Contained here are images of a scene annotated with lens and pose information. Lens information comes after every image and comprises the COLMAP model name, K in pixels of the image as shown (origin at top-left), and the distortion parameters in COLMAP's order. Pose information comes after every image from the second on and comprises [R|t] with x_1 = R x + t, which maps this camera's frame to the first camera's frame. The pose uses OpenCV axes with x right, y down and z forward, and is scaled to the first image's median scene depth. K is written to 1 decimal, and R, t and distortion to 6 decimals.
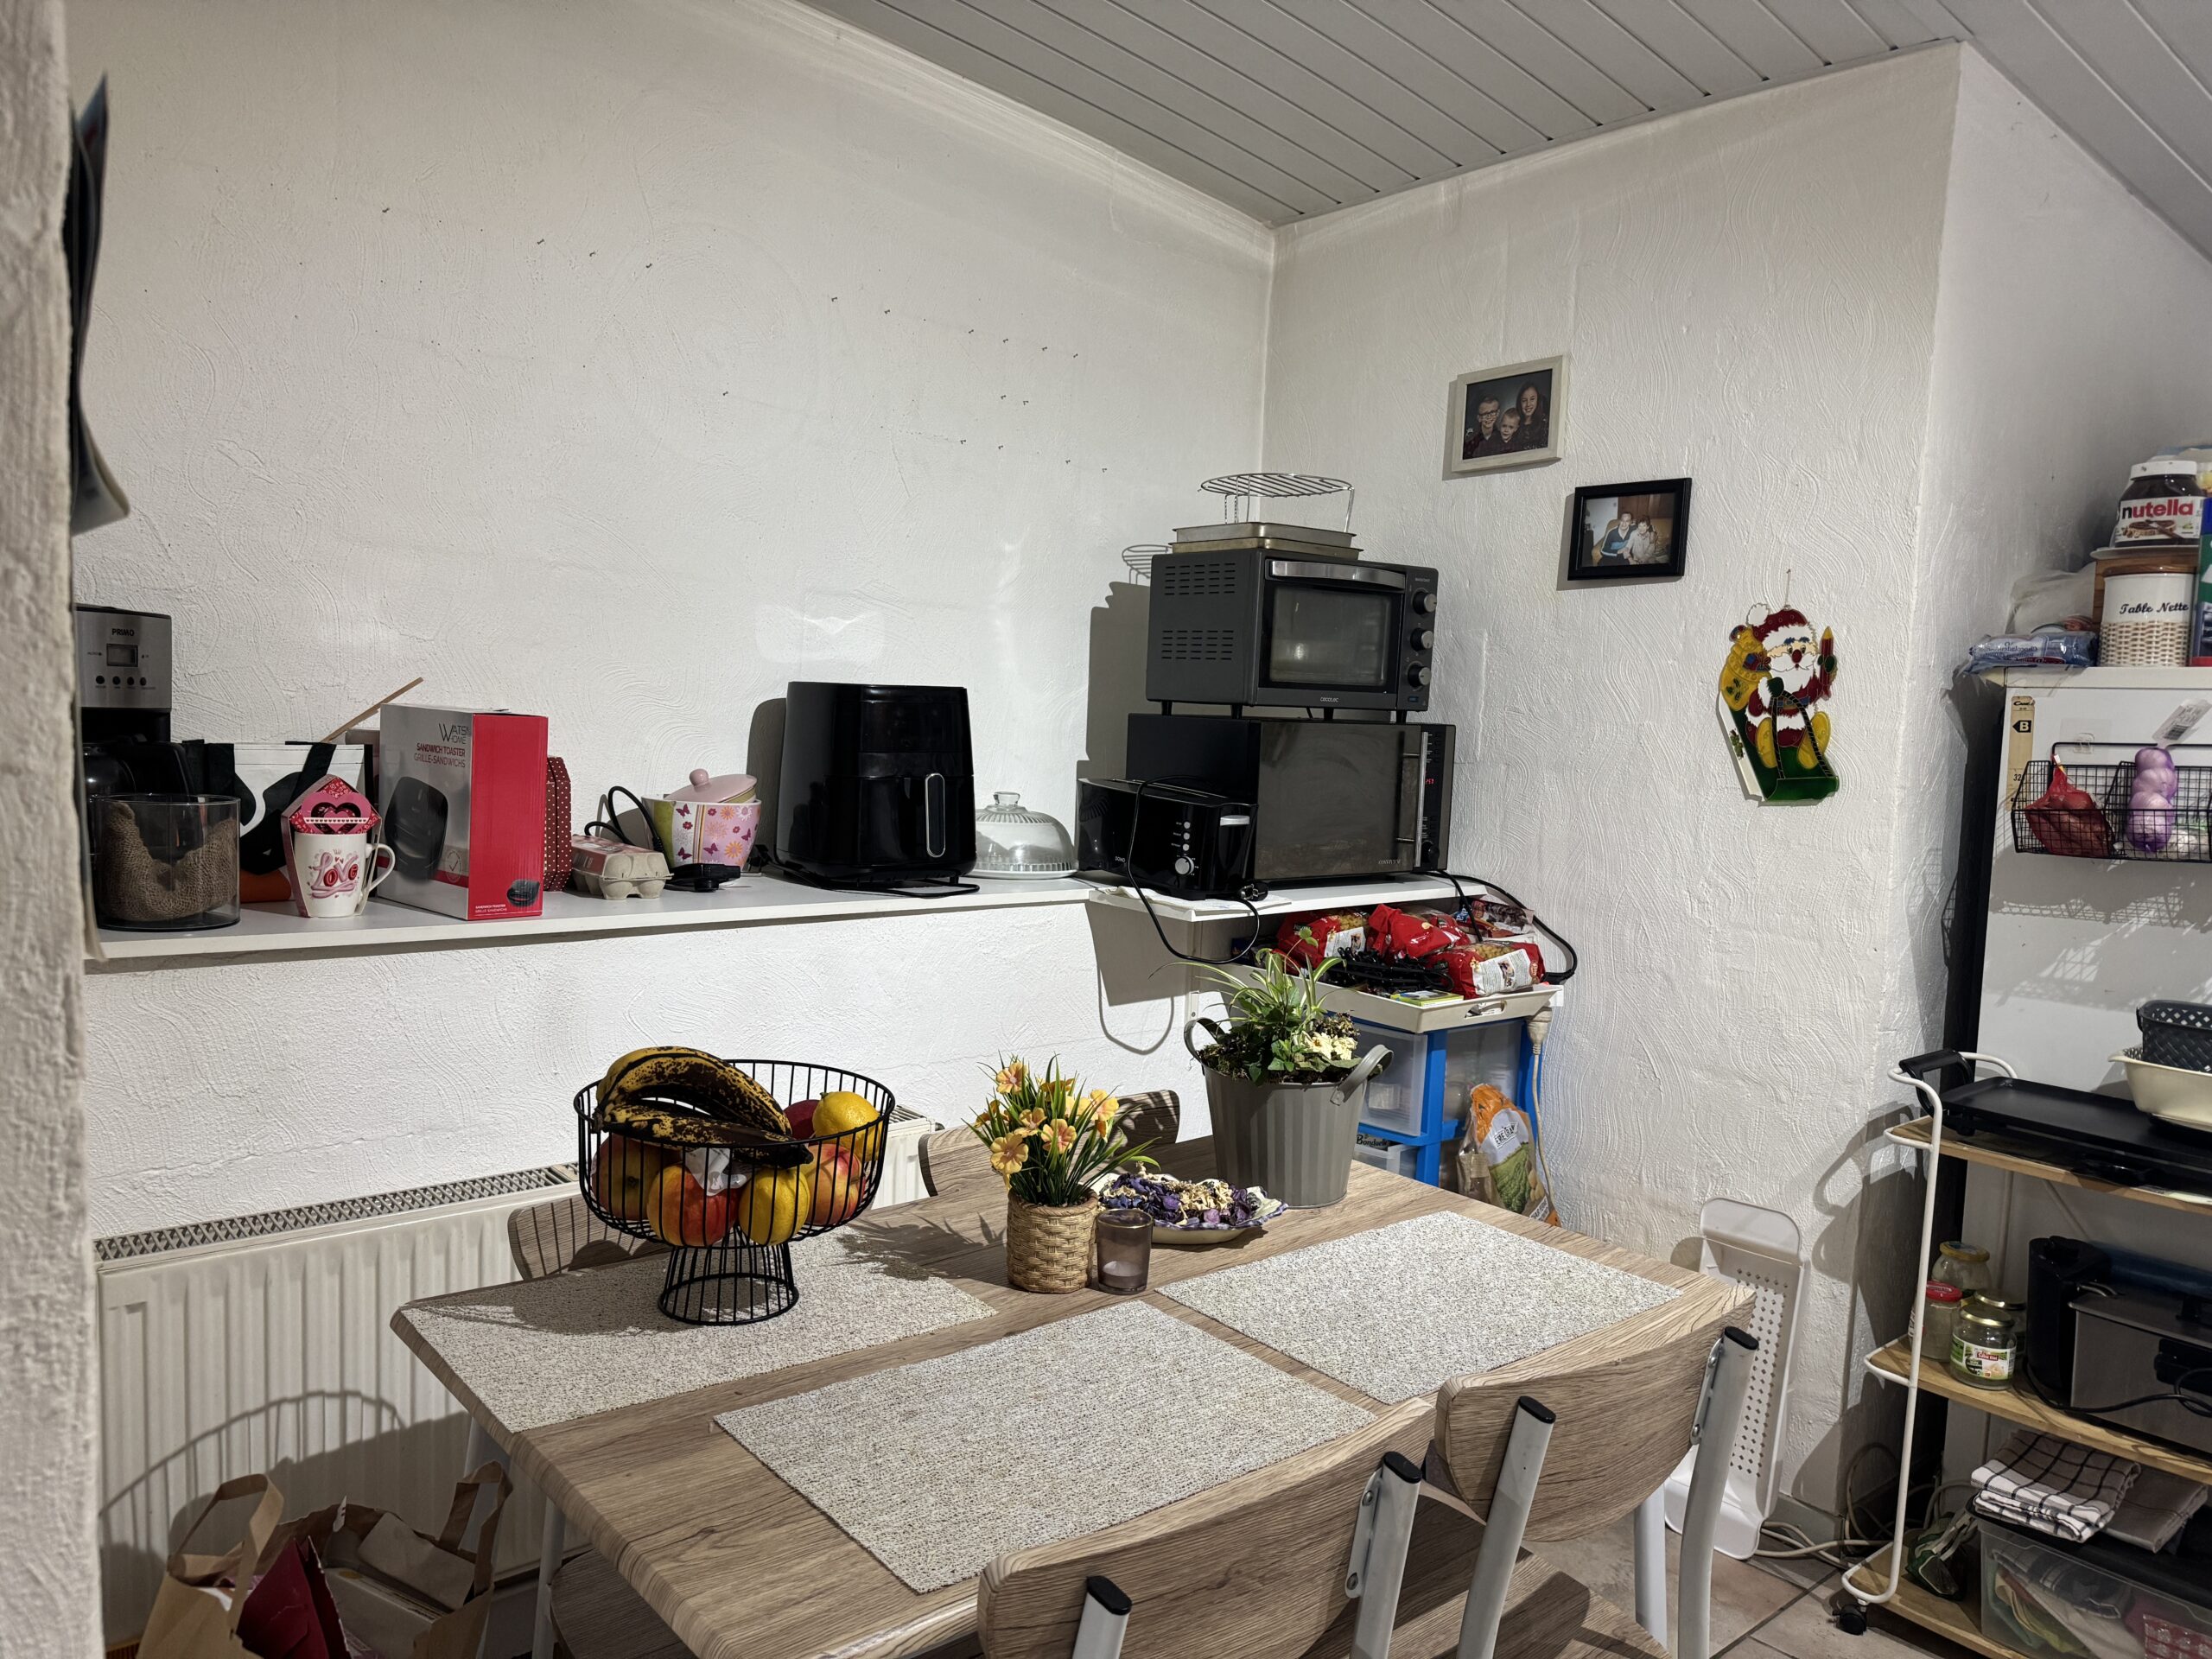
lens RADIAL K [[1550.5, 0, 1105.3], [0, 1550.5, 845.1], [0, 0, 1]] dist [0.055226, -0.063346]
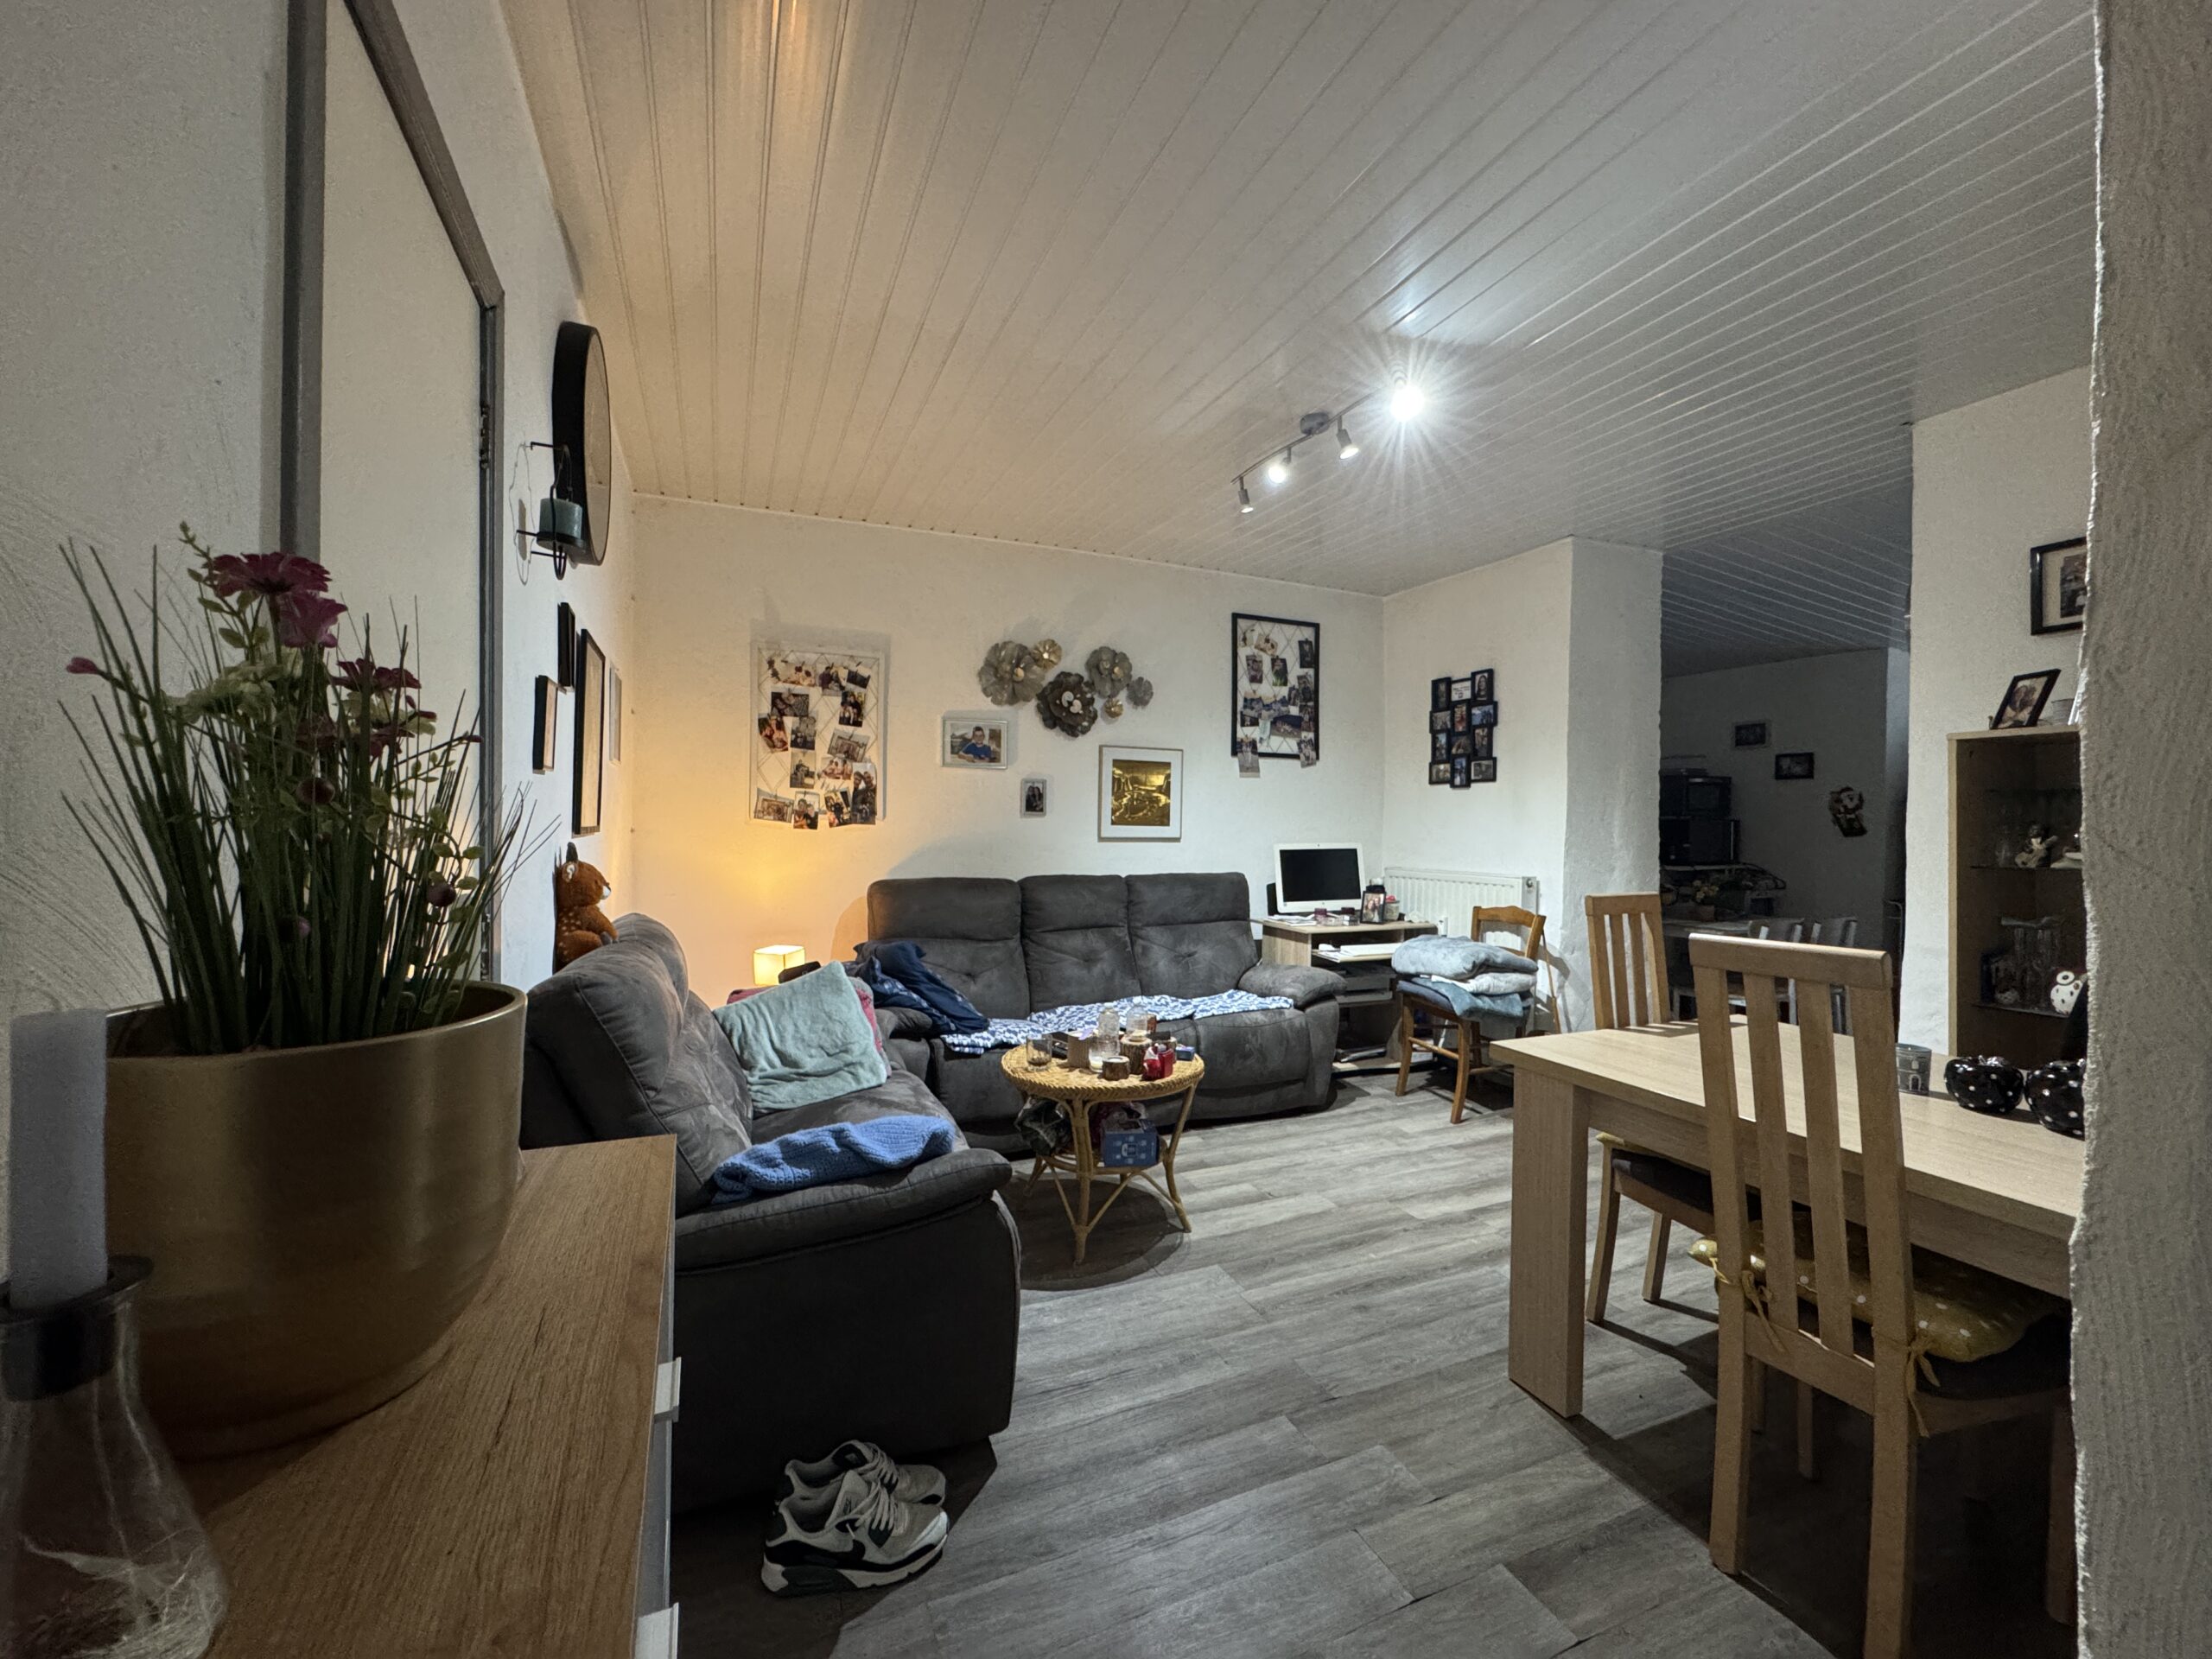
lens RADIAL K [[886.0, 0, 1110.8], [0, 886.0, 828.8], [0, 0, 1]] dist [-0.003017, 0.000588]
pose [[0.963760, -0.031419, -0.264914, -0.736939], [0.007671, 0.995893, -0.090208, 0.133896], [0.266660, 0.084907, 0.960043, -1.561787]]
